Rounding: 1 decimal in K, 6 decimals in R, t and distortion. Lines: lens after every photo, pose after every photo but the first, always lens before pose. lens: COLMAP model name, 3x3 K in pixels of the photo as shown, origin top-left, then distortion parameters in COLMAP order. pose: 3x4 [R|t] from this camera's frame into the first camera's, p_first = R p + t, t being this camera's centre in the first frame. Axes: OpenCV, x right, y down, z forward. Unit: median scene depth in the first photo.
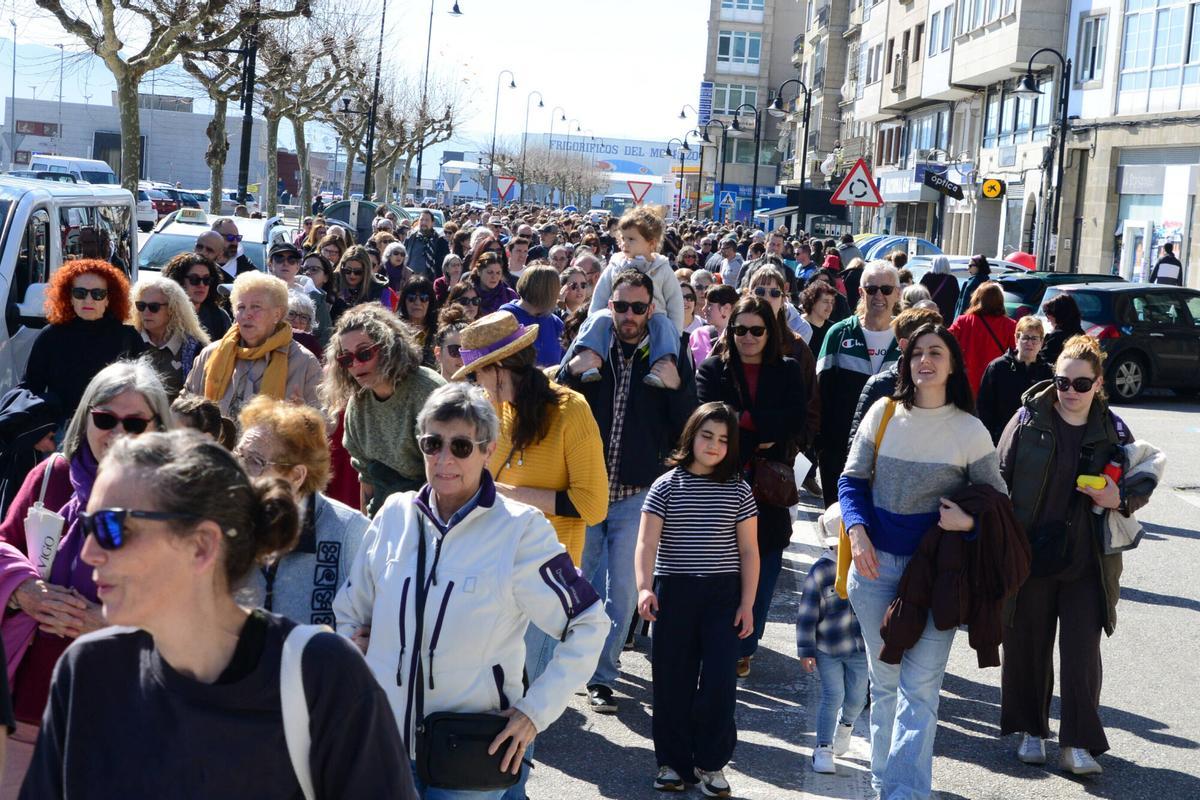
lens RADIAL K [[2758.8, 0, 638.0], [0, 2758.8, 475.0], [0, 0, 1]] dist [-0.027505, 0.986663]
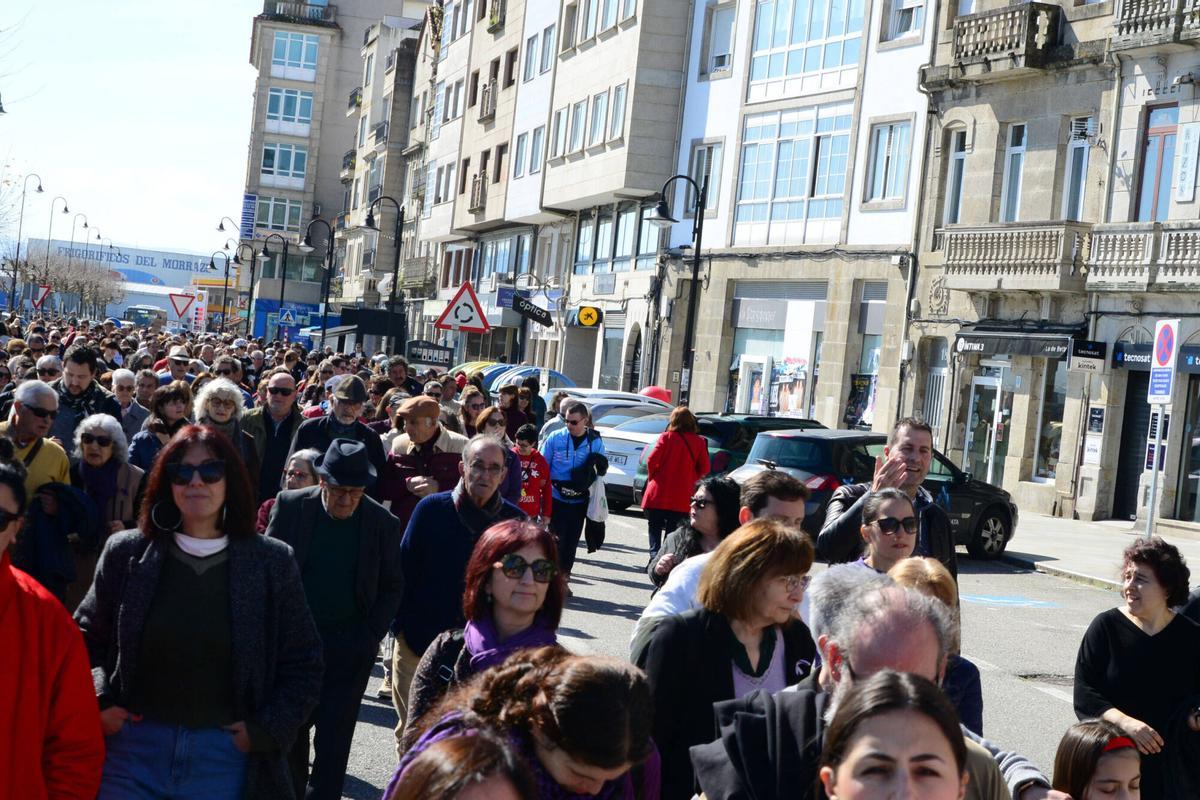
lens RADIAL K [[2768.0, 0, 626.1], [0, 2768.0, 481.5], [0, 0, 1]] dist [-0.031475, 0.917454]
pose [[0.984315, 0.020217, 0.175257, -0.023665], [-0.013156, 0.999058, -0.041362, -0.005273], [-0.175928, 0.038408, 0.983654, 0.039717]]
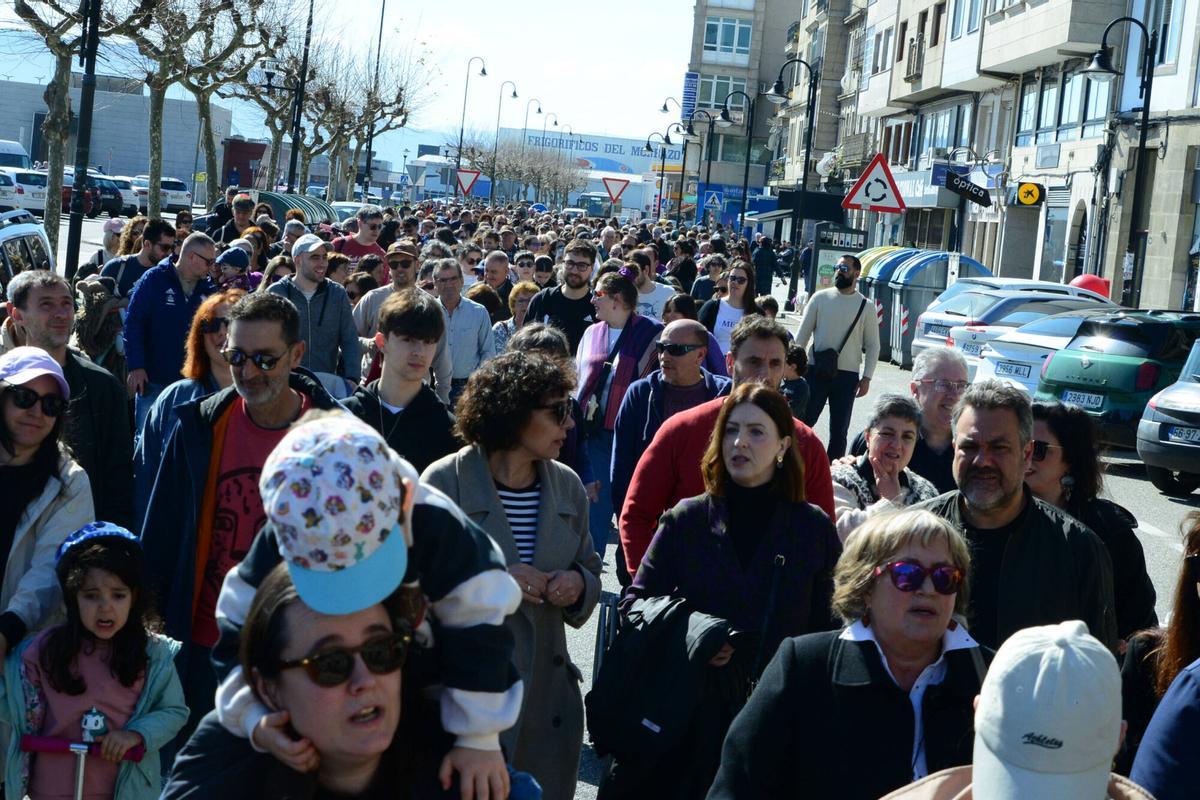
lens RADIAL K [[2768.0, 0, 626.1], [0, 2768.0, 481.5], [0, 0, 1]] dist [-0.031475, 0.917454]
pose [[0.999758, 0.021444, 0.004921, 0.002486], [-0.021454, 0.999768, 0.002150, -0.013007], [-0.004874, -0.002255, 0.999986, 0.132667]]
